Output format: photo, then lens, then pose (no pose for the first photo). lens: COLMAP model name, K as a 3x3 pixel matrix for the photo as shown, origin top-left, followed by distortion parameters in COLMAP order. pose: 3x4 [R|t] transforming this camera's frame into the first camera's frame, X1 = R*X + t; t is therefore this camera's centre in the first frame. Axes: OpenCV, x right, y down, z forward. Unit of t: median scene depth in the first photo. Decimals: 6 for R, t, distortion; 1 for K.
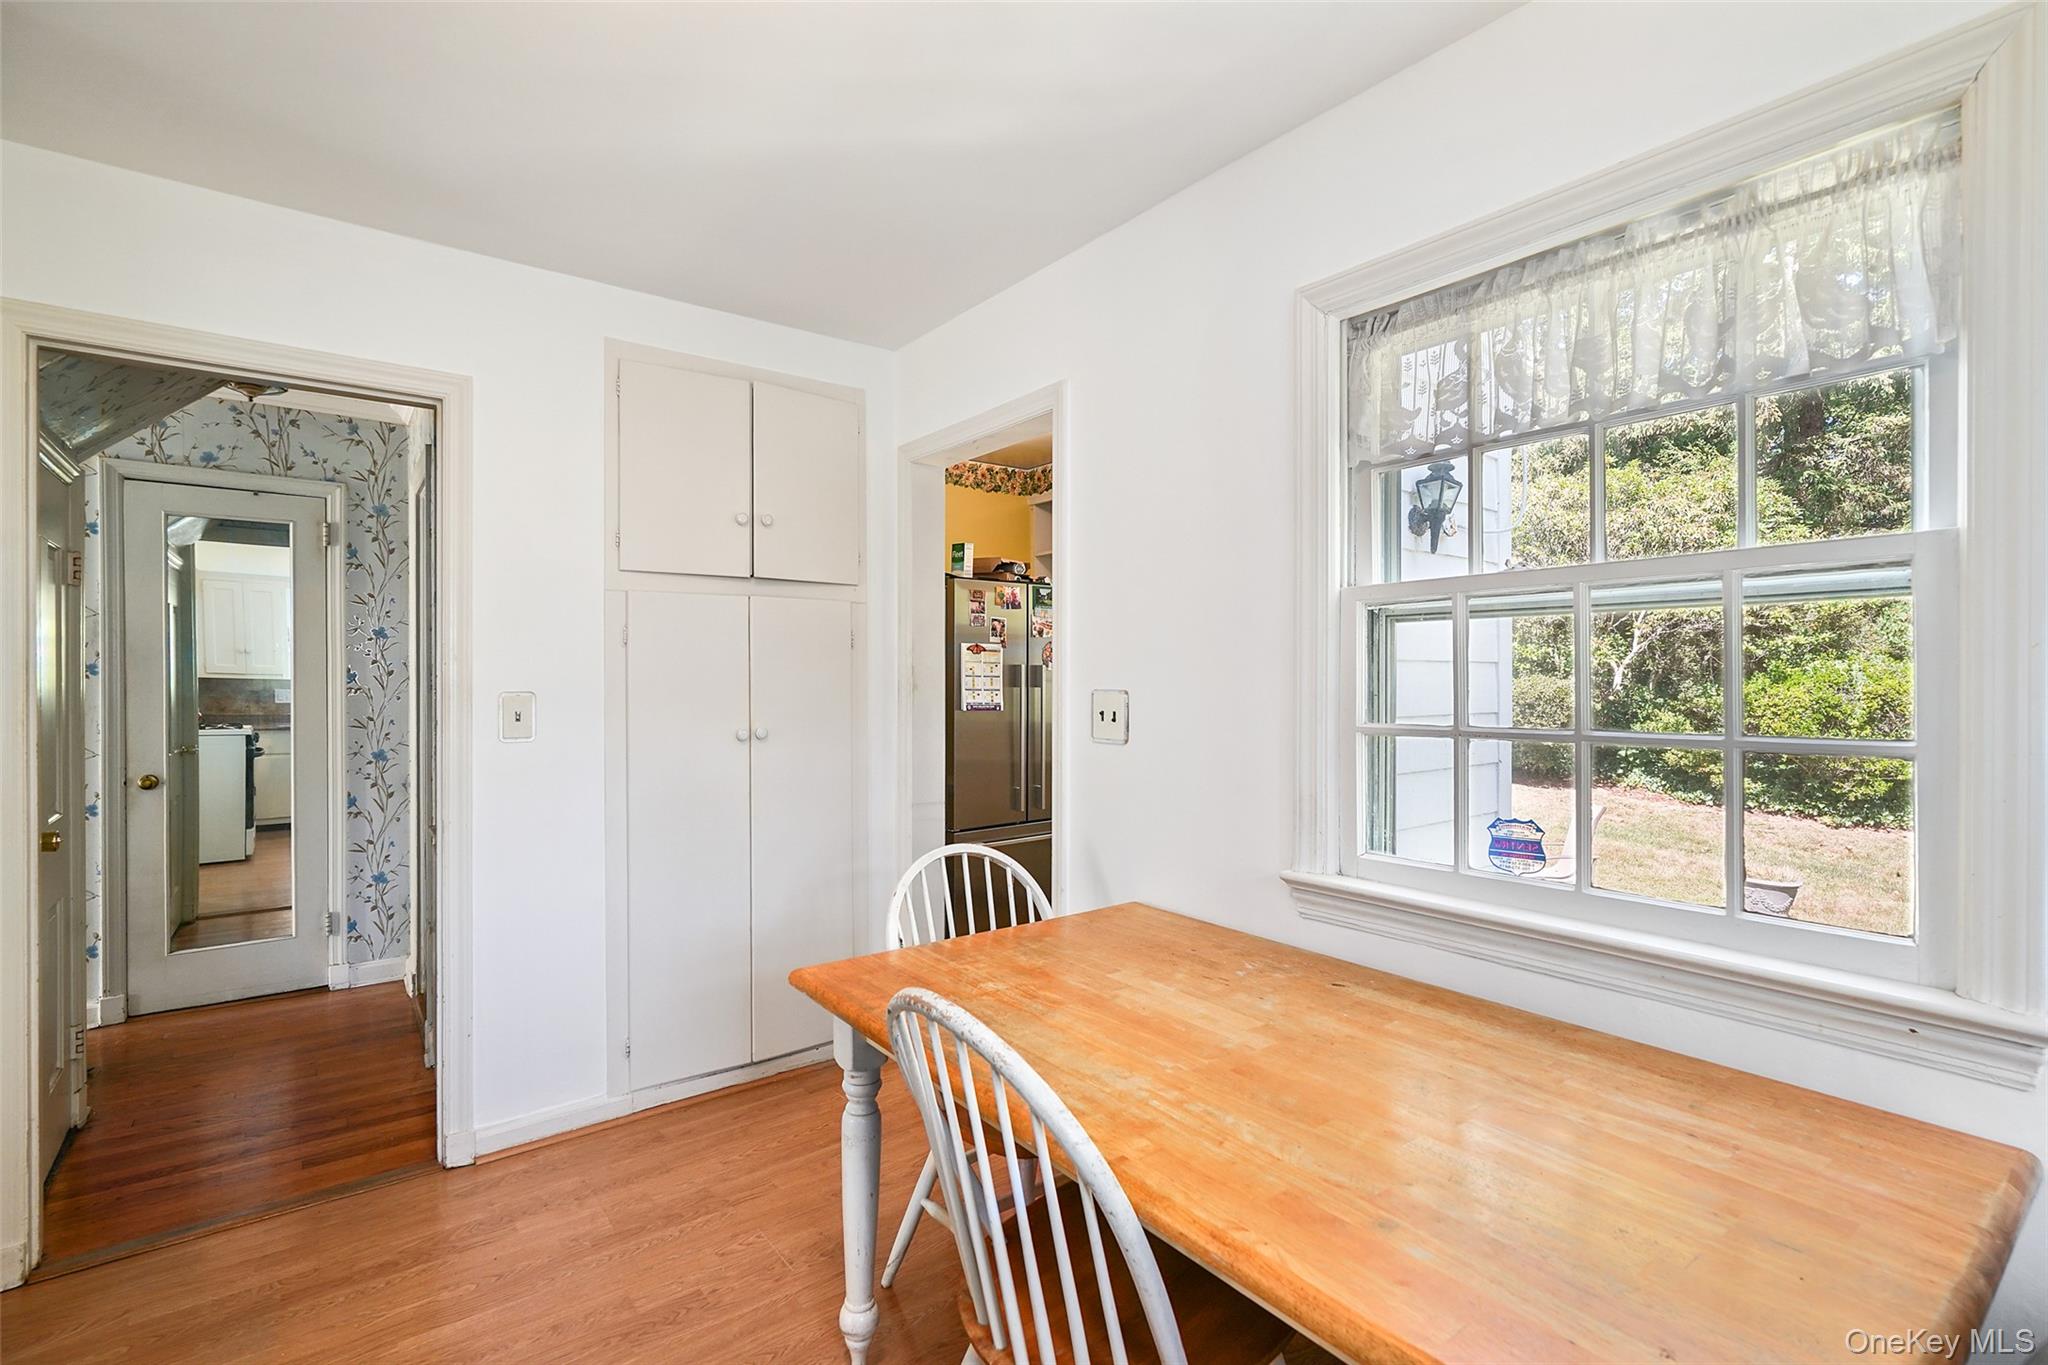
lens RADIAL K [[946.9, 0, 1017.3], [0, 946.9, 685.9], [0, 0, 1]] dist [-0.023910, 0.016315]
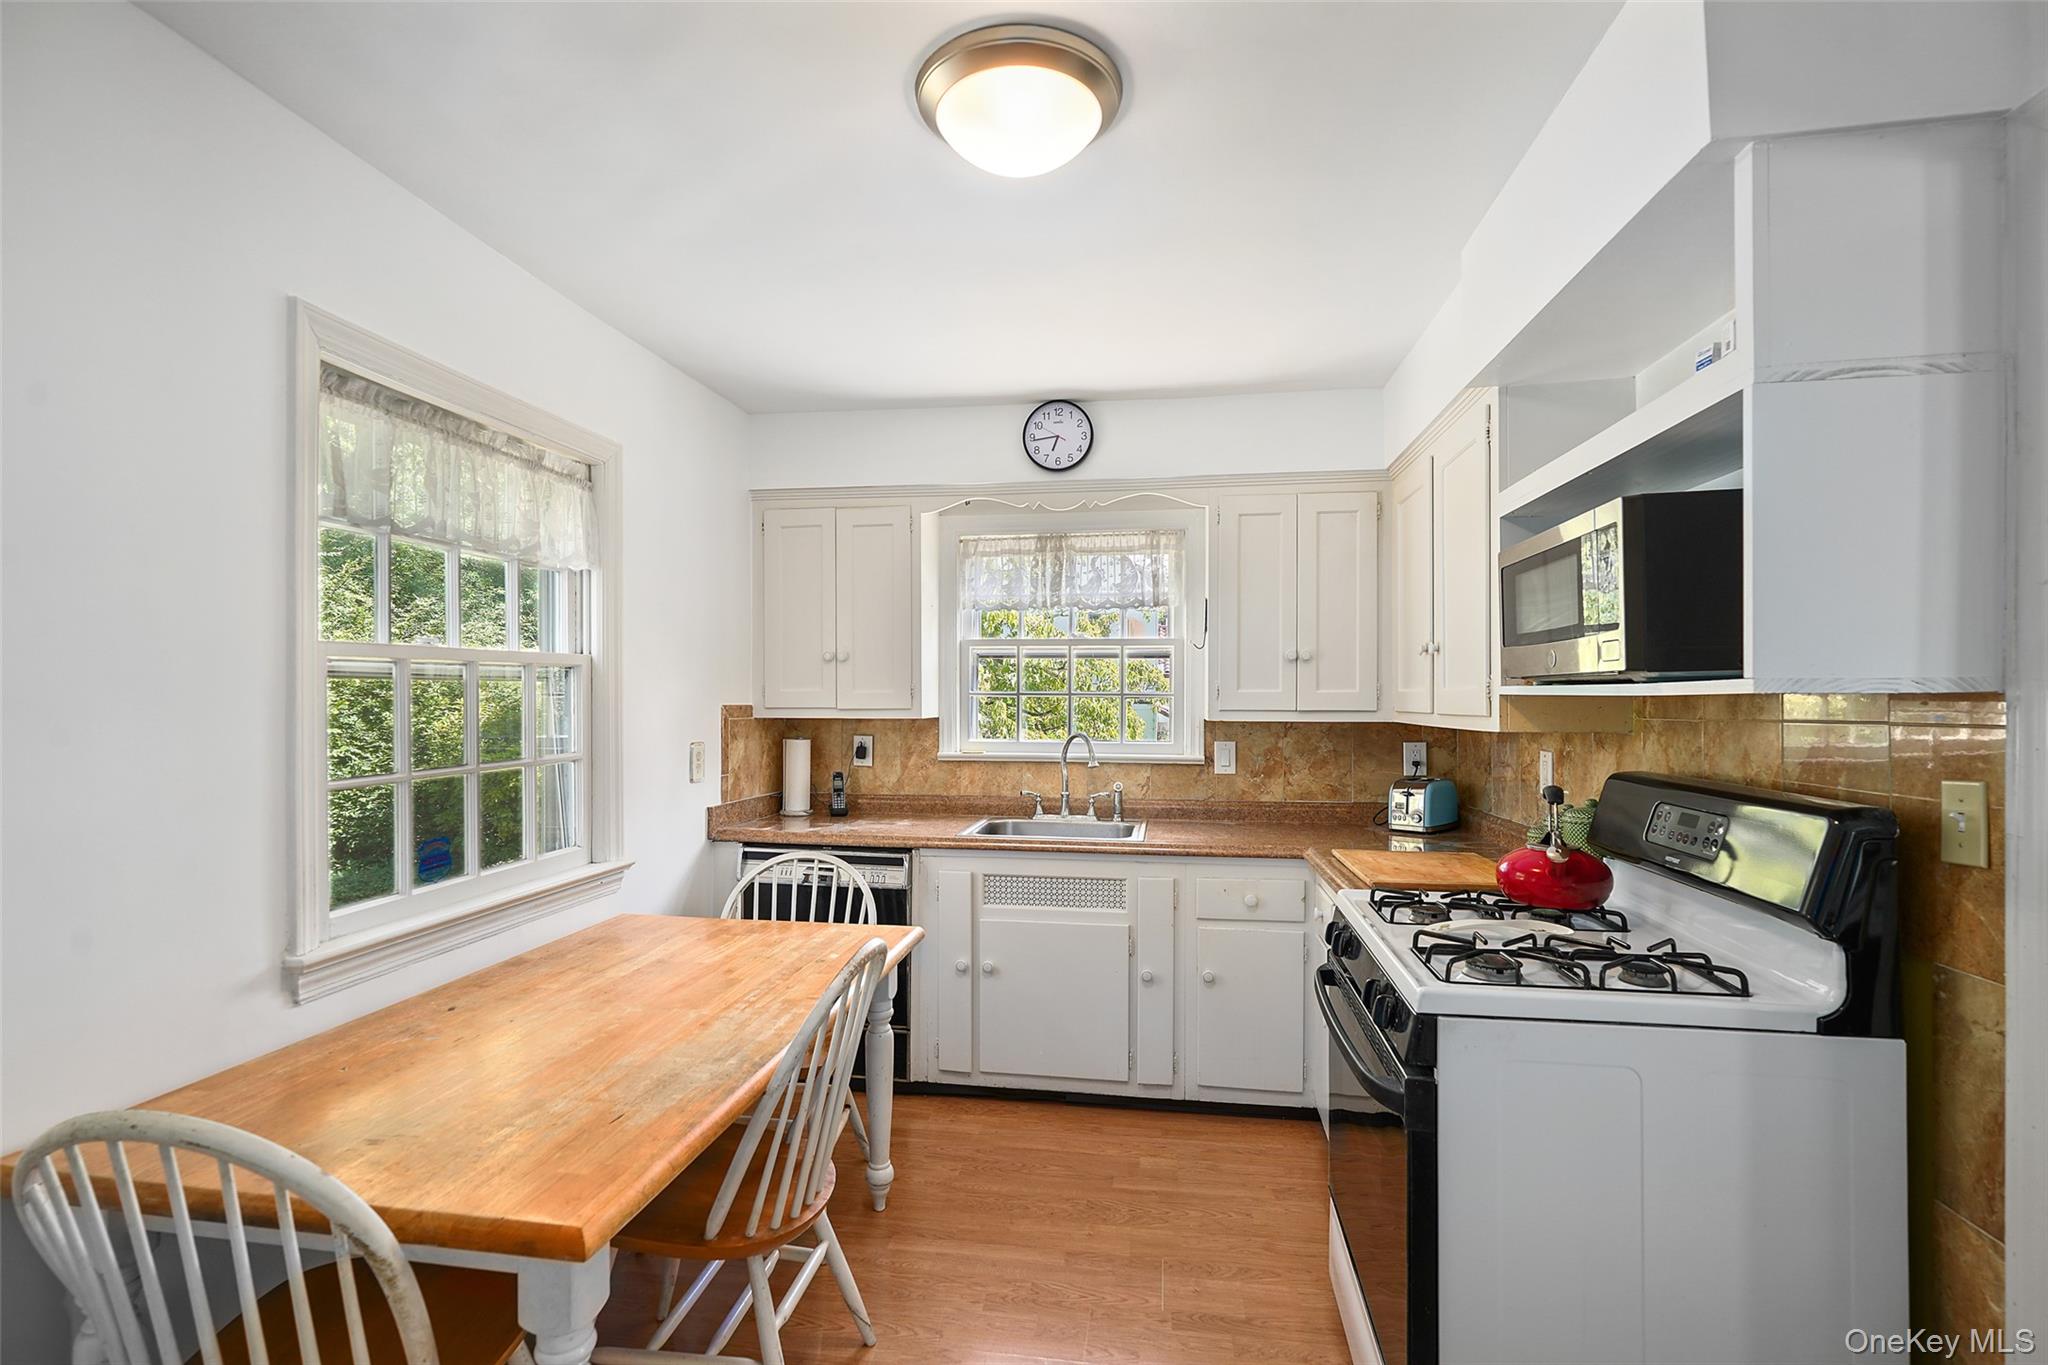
lens RADIAL K [[946.9, 0, 1017.3], [0, 946.9, 685.9], [0, 0, 1]] dist [-0.023910, 0.016315]
pose [[-0.695312, 0.007852, 0.718666, -0.971324], [0.006828, 0.999967, -0.004318, -0.057266], [-0.718676, 0.001905, -0.695343, 1.354980]]
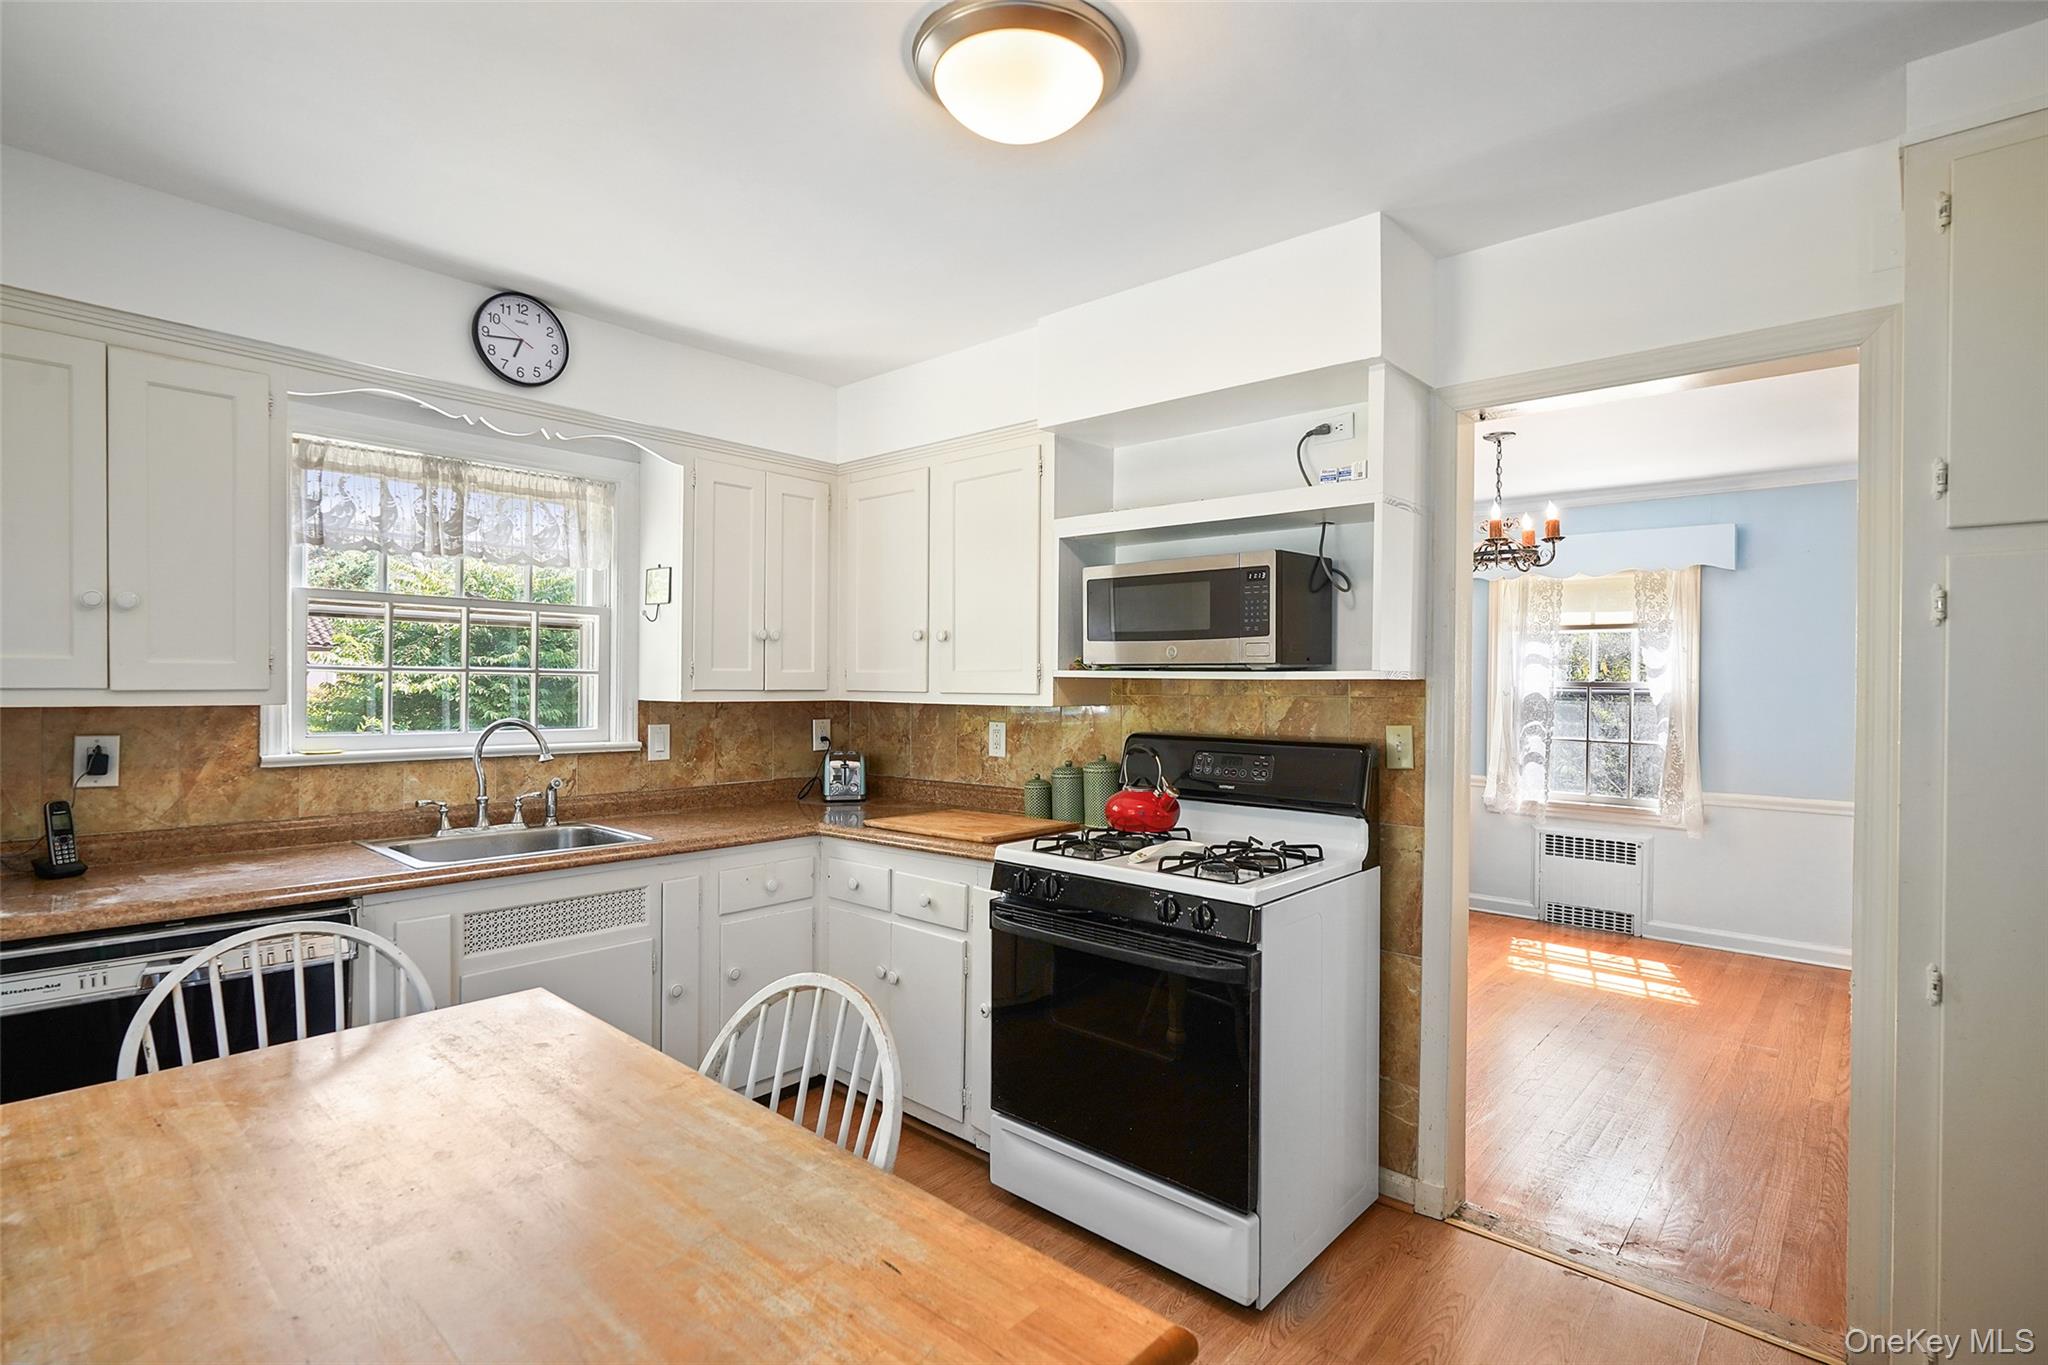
lens RADIAL K [[972.4, 0, 1019.8], [0, 972.4, 675.8], [0, 0, 1]] dist [-0.002128, 0.000199]
pose [[-0.981896, -0.009730, -0.189171, -0.053774], [-0.010994, 0.999924, 0.005636, -0.057279], [0.189101, 0.007613, -0.981928, 1.655438]]
